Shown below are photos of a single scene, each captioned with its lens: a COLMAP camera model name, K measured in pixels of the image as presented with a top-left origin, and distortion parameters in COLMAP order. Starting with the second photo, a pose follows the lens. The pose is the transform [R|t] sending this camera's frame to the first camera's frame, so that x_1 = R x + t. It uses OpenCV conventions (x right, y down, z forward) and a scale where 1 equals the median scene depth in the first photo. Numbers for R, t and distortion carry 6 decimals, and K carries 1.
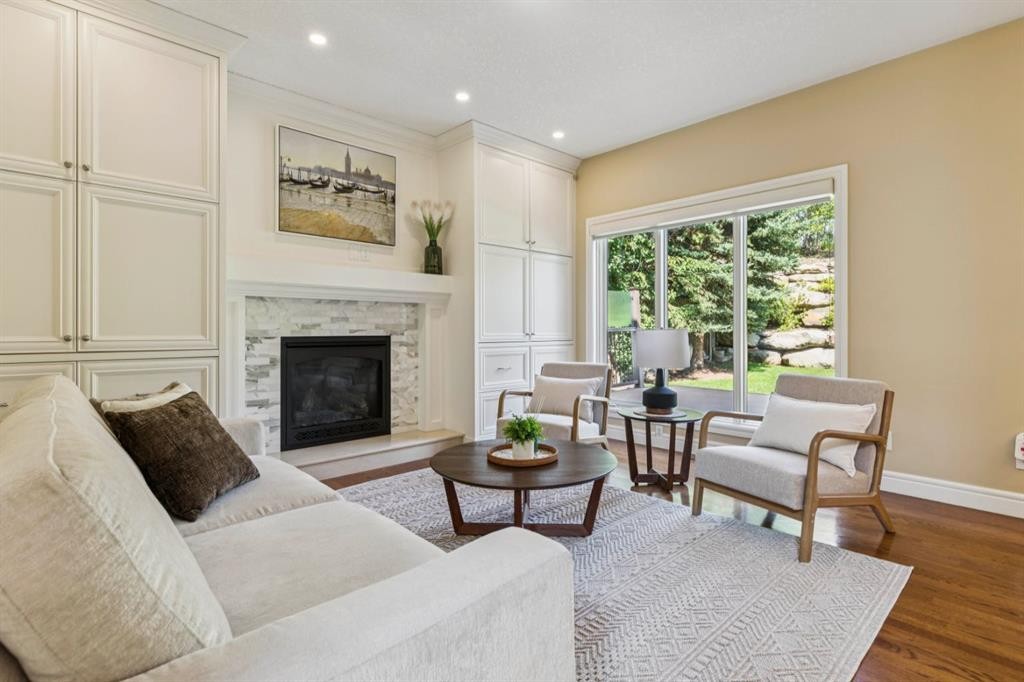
lens RADIAL K [[477.3, 0, 505.1], [0, 477.3, 334.6], [0, 0, 1]] dist [0.004845, 0.000039]
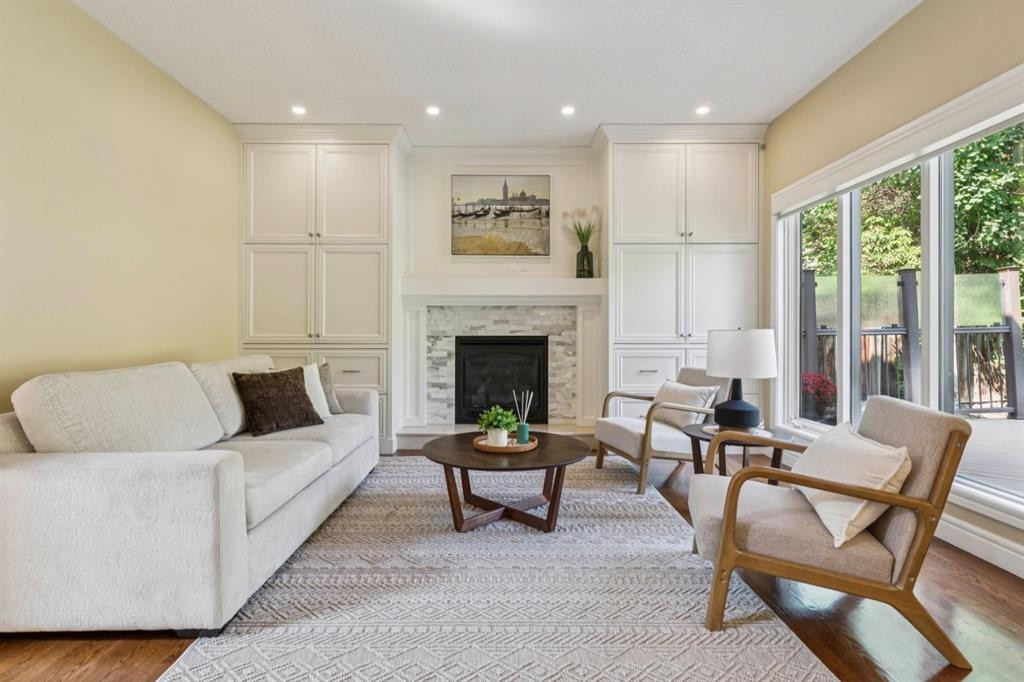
lens RADIAL K [[477.3, 0, 502.9], [0, 477.3, 336.2], [0, 0, 1]] dist [0.004845, 0.000039]
pose [[0.750583, 0.007942, -0.660729, 0.446144], [-0.006874, 0.999968, 0.004211, -0.000787], [0.660741, 0.001381, 0.750613, 0.097822]]
